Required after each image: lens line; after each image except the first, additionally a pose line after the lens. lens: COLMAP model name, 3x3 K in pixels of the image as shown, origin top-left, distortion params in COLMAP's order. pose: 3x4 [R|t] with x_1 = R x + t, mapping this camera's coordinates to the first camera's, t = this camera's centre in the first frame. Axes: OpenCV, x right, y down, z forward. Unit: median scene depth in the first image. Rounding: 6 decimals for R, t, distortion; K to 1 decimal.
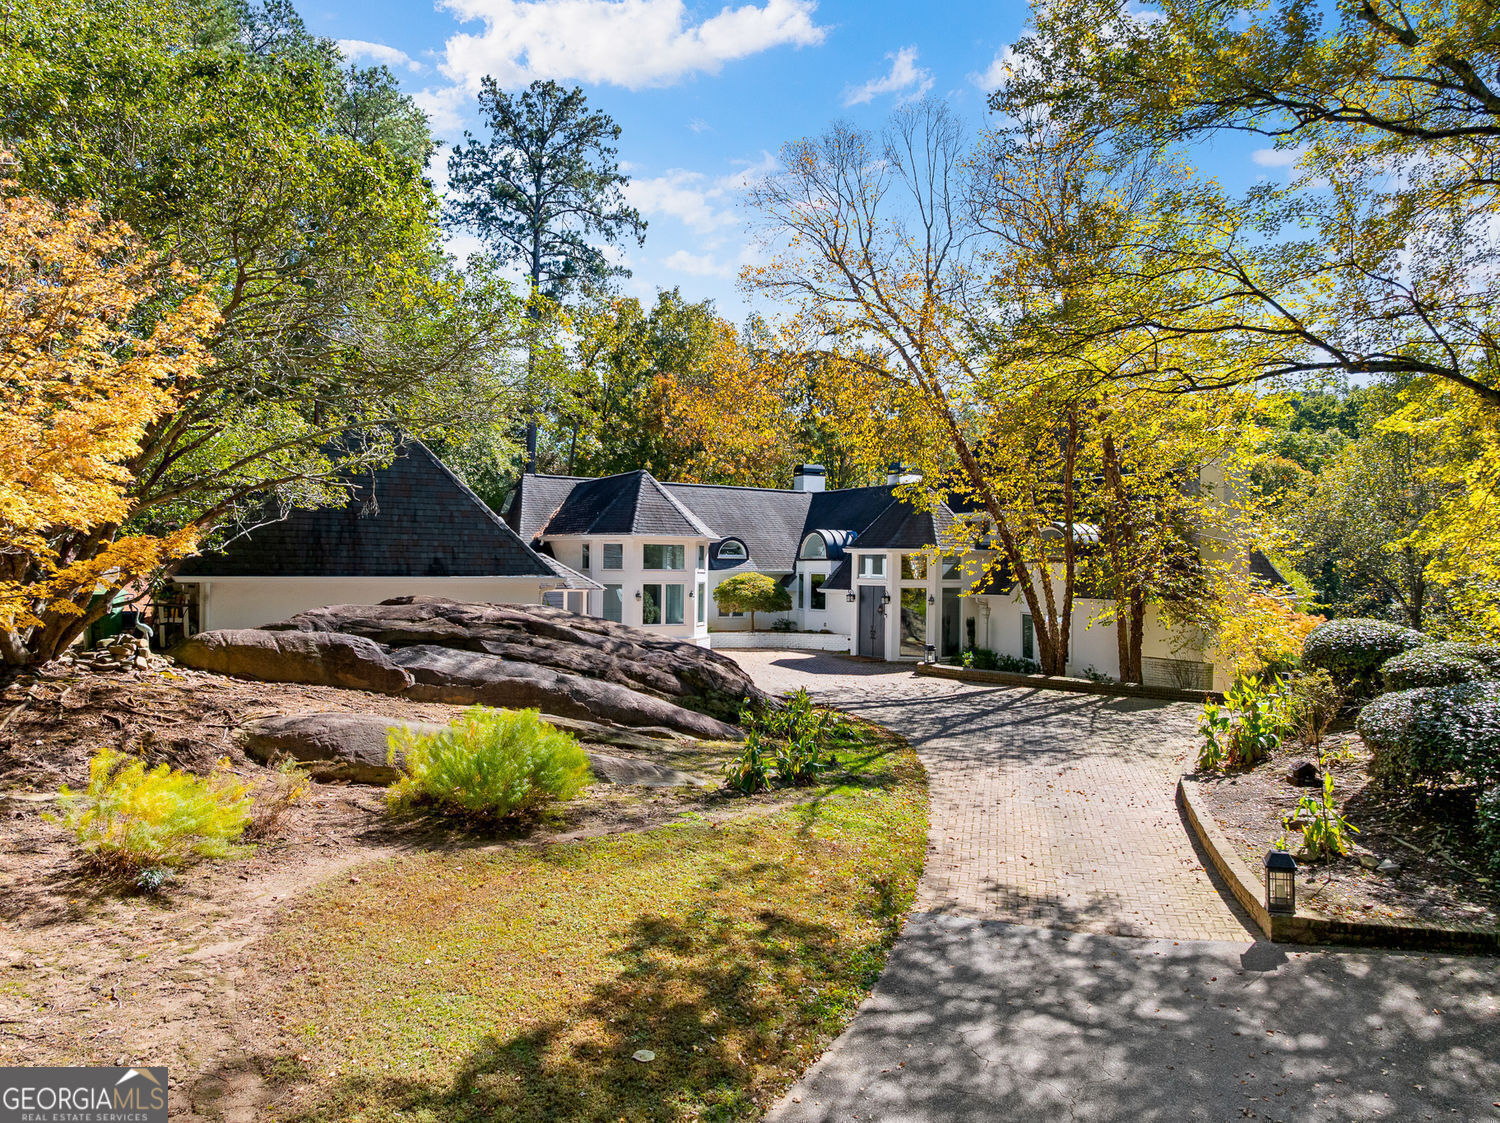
lens RADIAL K [[1011.1, 0, 750.0], [0, 1011.1, 561.5], [0, 0, 1]] dist [-0.003764, 0.005461]
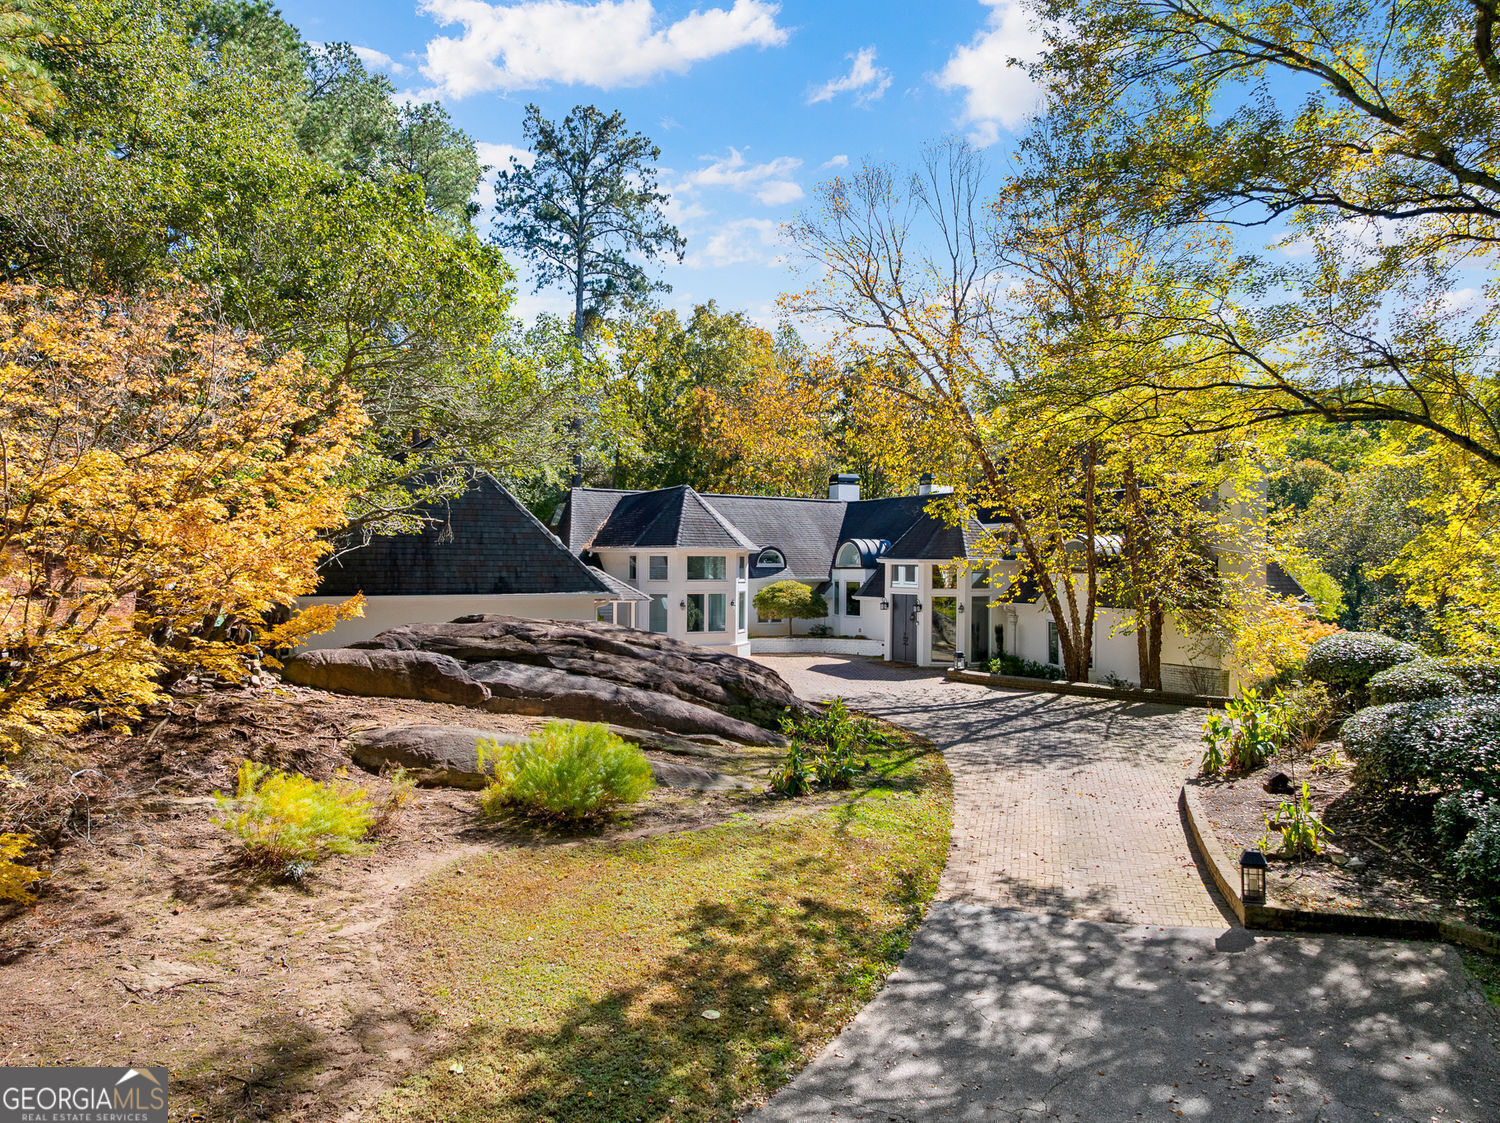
lens RADIAL K [[1021.1, 0, 750.0], [0, 1021.1, 561.5], [0, 0, 1]] dist [0.003379, -0.003802]
pose [[0.999390, -0.006365, -0.034330, -0.005562], [0.006677, 0.999937, 0.008982, -0.038474], [0.034271, -0.009205, 0.999370, -0.123094]]
